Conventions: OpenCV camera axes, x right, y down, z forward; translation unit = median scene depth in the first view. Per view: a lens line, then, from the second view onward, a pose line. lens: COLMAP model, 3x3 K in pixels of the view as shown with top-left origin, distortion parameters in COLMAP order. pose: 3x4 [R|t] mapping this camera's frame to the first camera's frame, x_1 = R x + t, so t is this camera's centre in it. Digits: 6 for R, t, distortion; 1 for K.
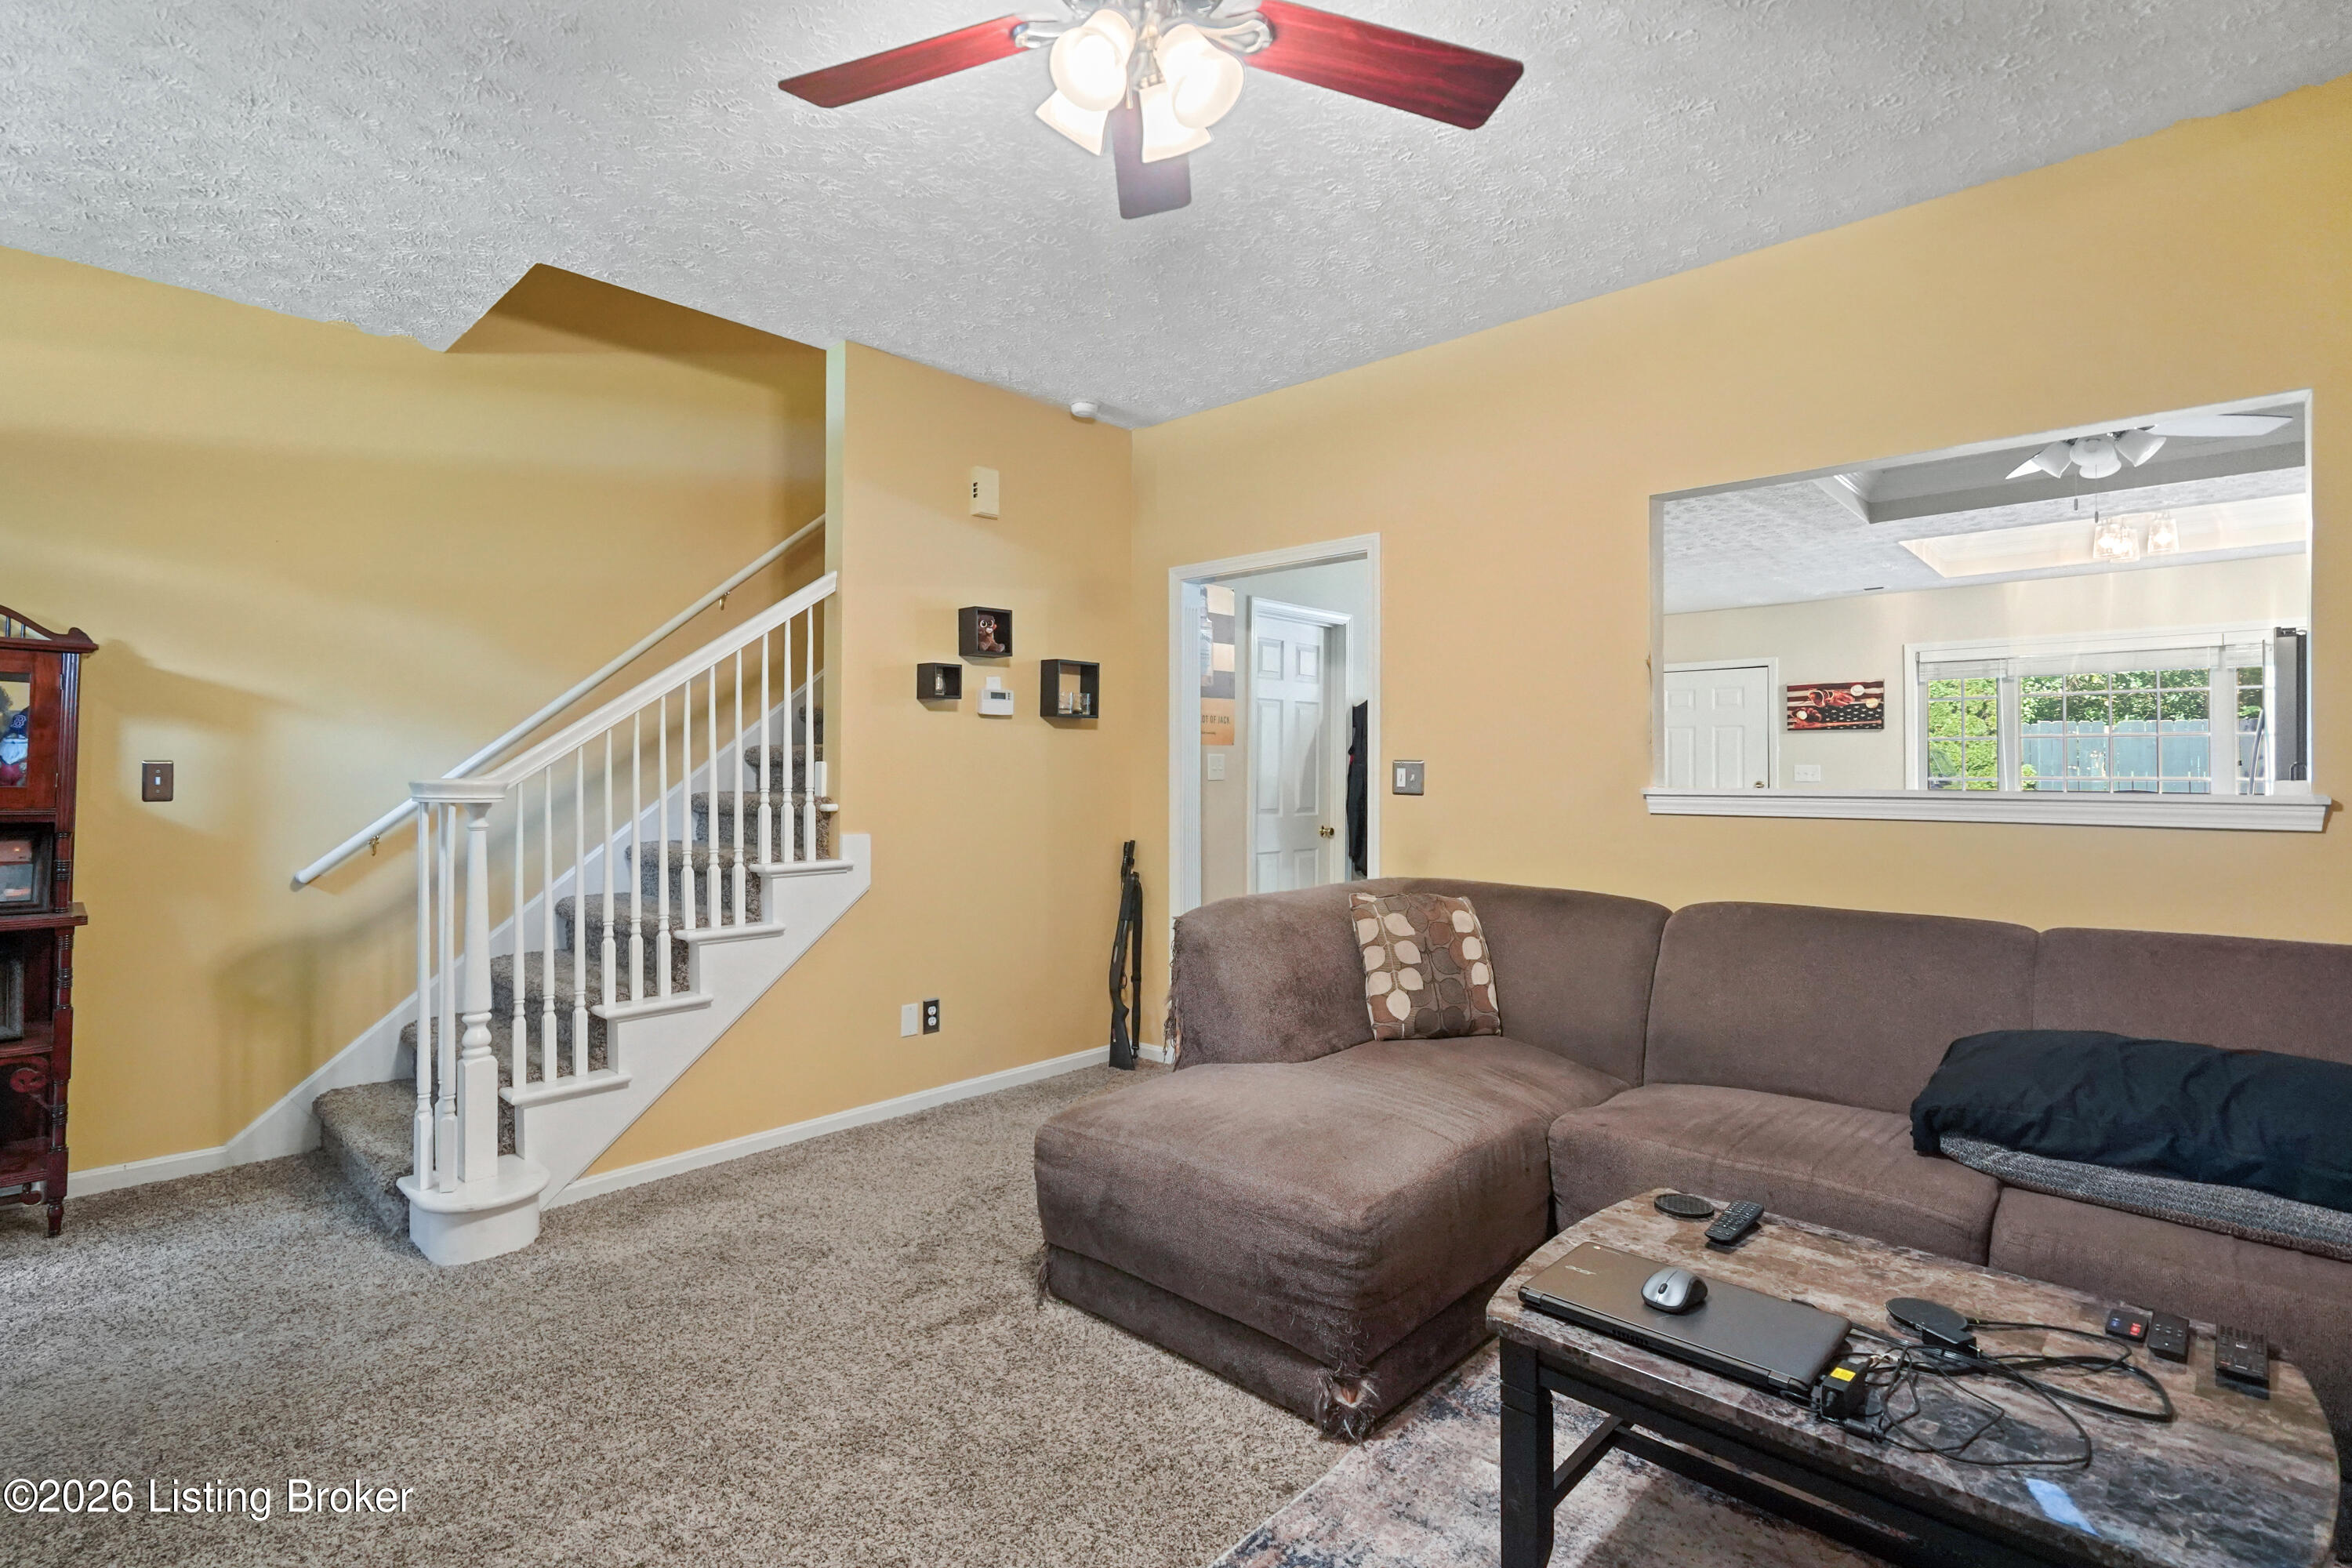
lens RADIAL K [[1081.4, 0, 1134.8], [0, 1081.4, 774.5], [0, 0, 1]] dist [-0.002909, 0.001324]
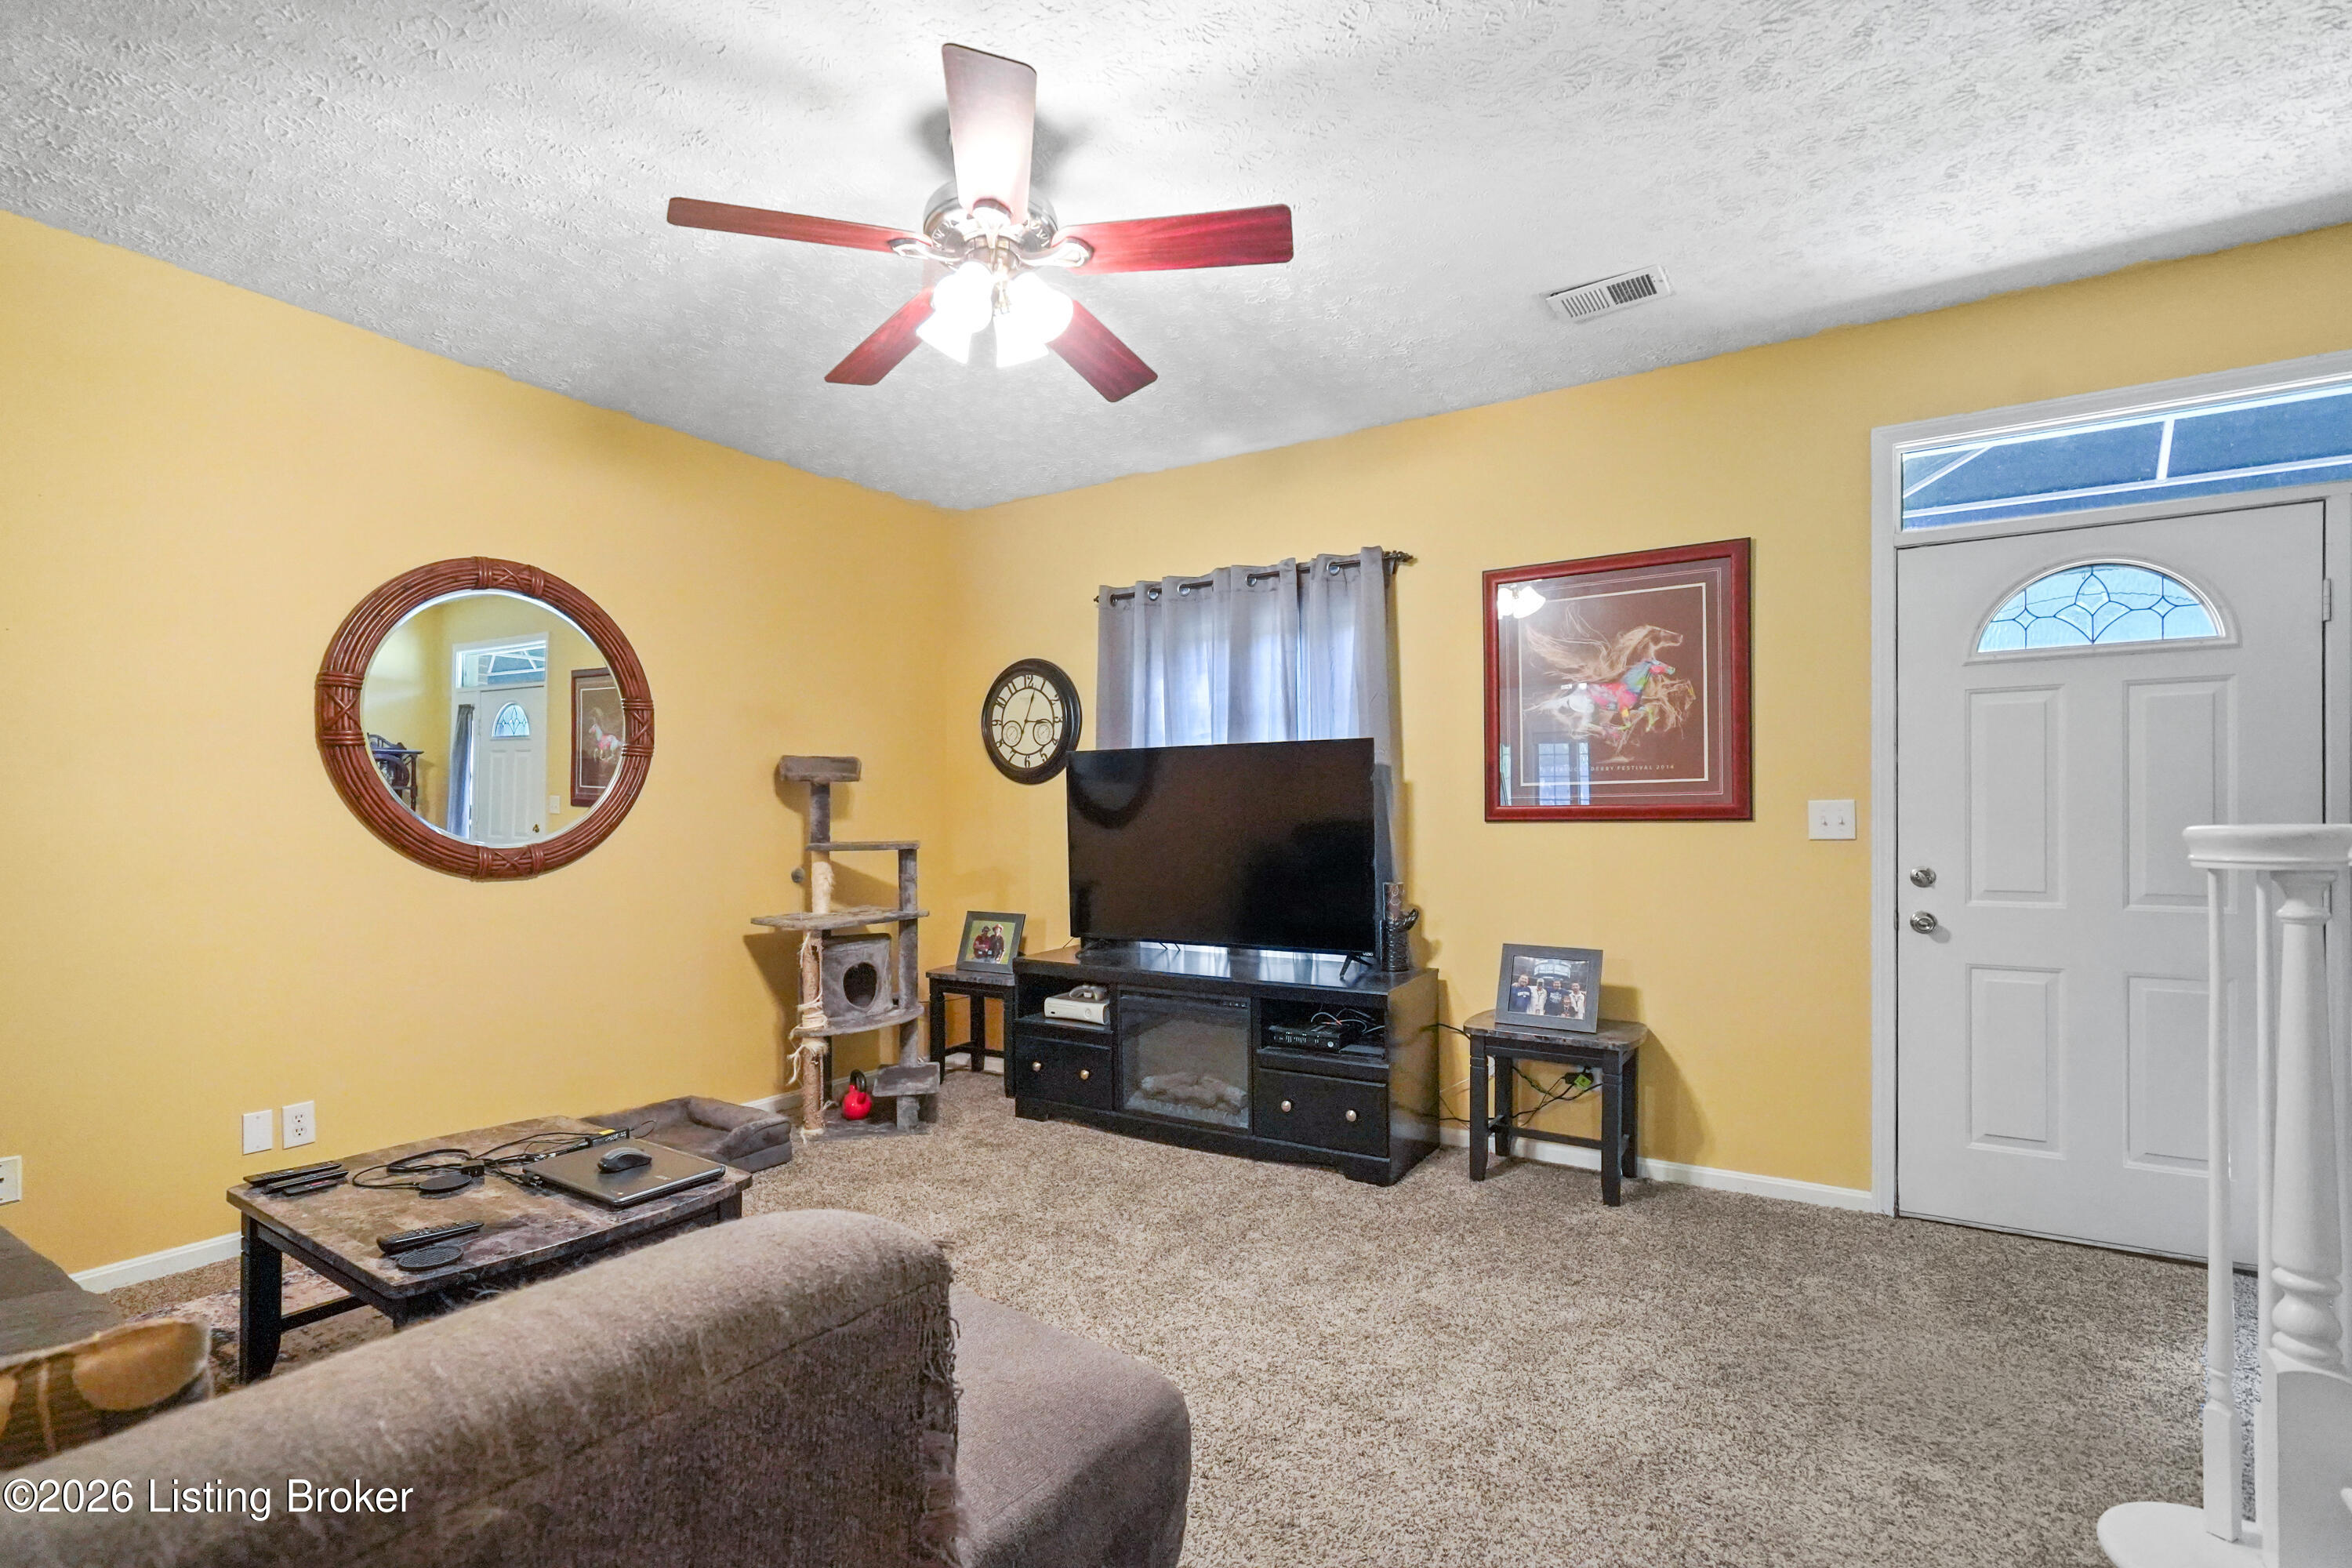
lens RADIAL K [[1081.4, 0, 1156.1], [0, 1081.4, 804.6], [0, 0, 1]] dist [-0.002909, 0.001324]
pose [[-0.982056, -0.007335, -0.188446, 0.014102], [-0.005263, 0.999920, -0.011493, 0.000244], [0.188515, -0.010295, -0.982016, 0.520201]]
